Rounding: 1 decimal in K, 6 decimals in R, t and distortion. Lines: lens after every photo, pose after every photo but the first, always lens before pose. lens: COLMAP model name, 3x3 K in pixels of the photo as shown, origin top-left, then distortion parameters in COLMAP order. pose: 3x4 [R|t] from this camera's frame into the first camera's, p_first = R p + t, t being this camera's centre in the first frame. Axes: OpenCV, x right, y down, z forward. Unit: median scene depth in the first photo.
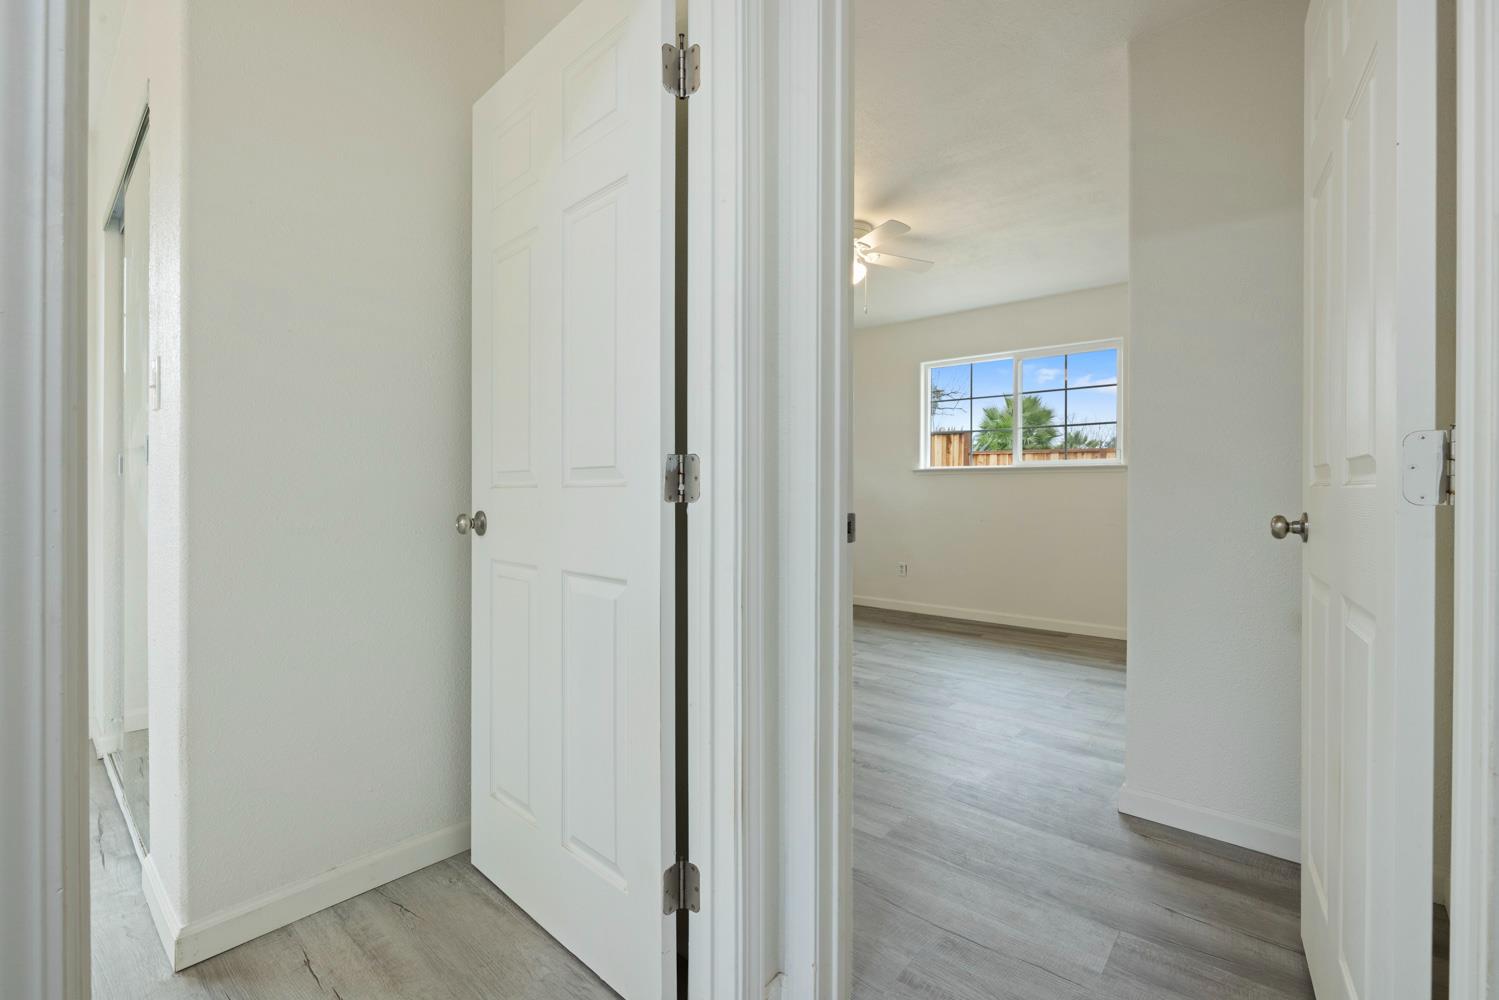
lens RADIAL K [[659.3, 0, 734.4], [0, 659.3, 502.5], [0, 0, 1]] dist [-0.001376, 0.000025]
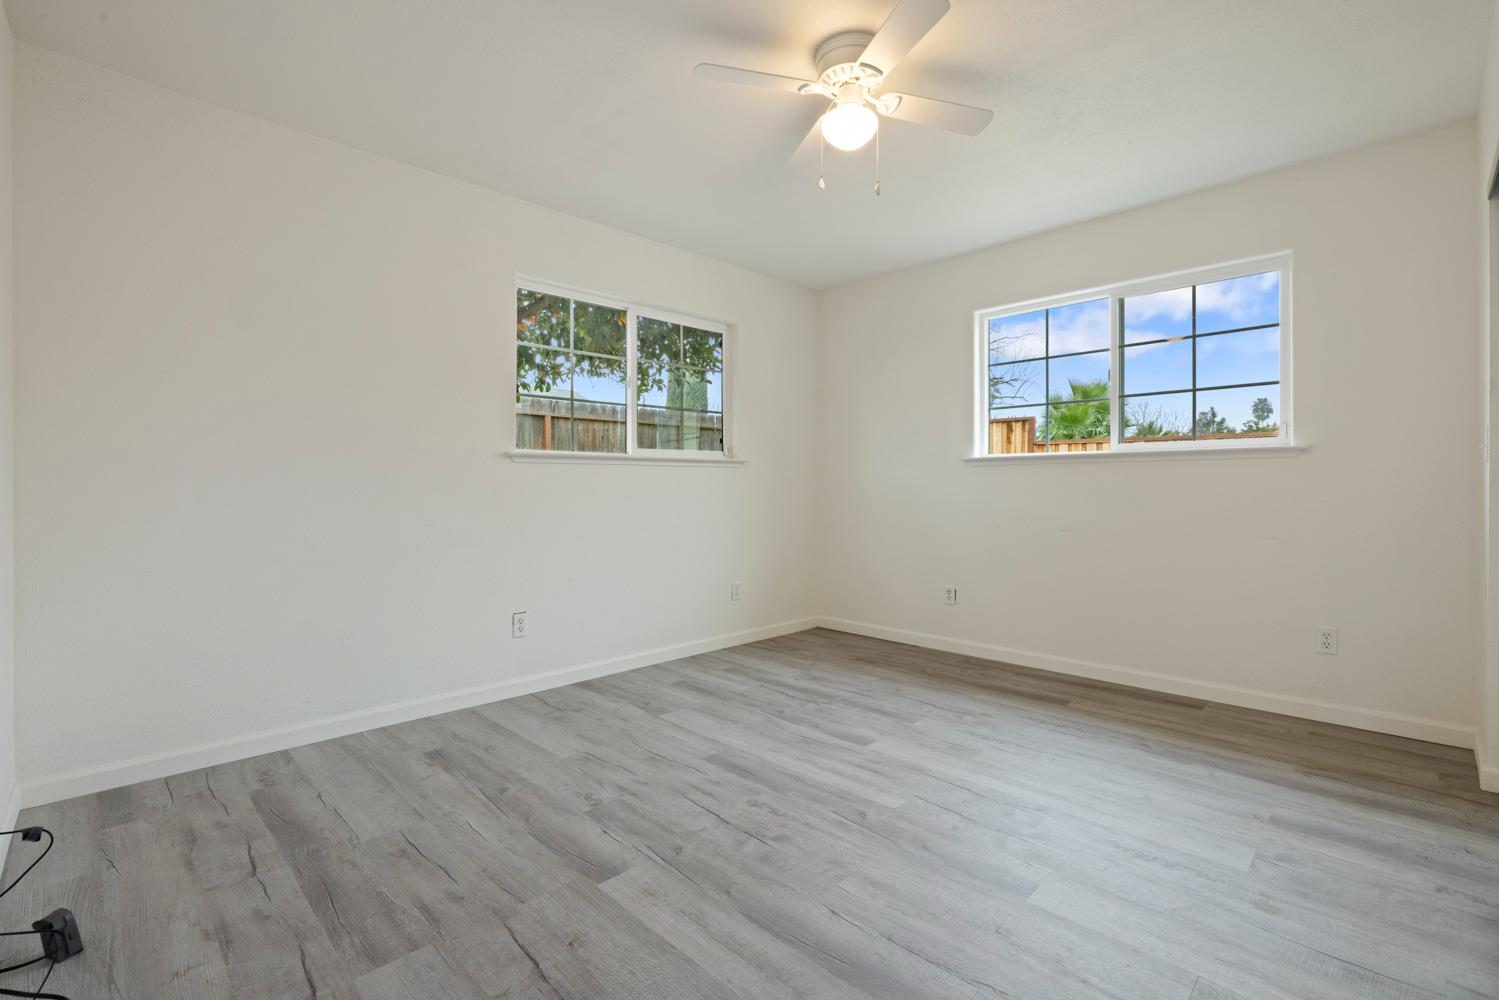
lens RADIAL K [[665.0, 0, 732.3], [0, 665.0, 492.9], [0, 0, 1]] dist [-0.000013, -0.000072]
pose [[0.996930, -0.003585, -0.078218, 0.077096], [0.002861, 0.999952, -0.009367, -0.005872], [0.078248, 0.009115, 0.996892, 0.261297]]
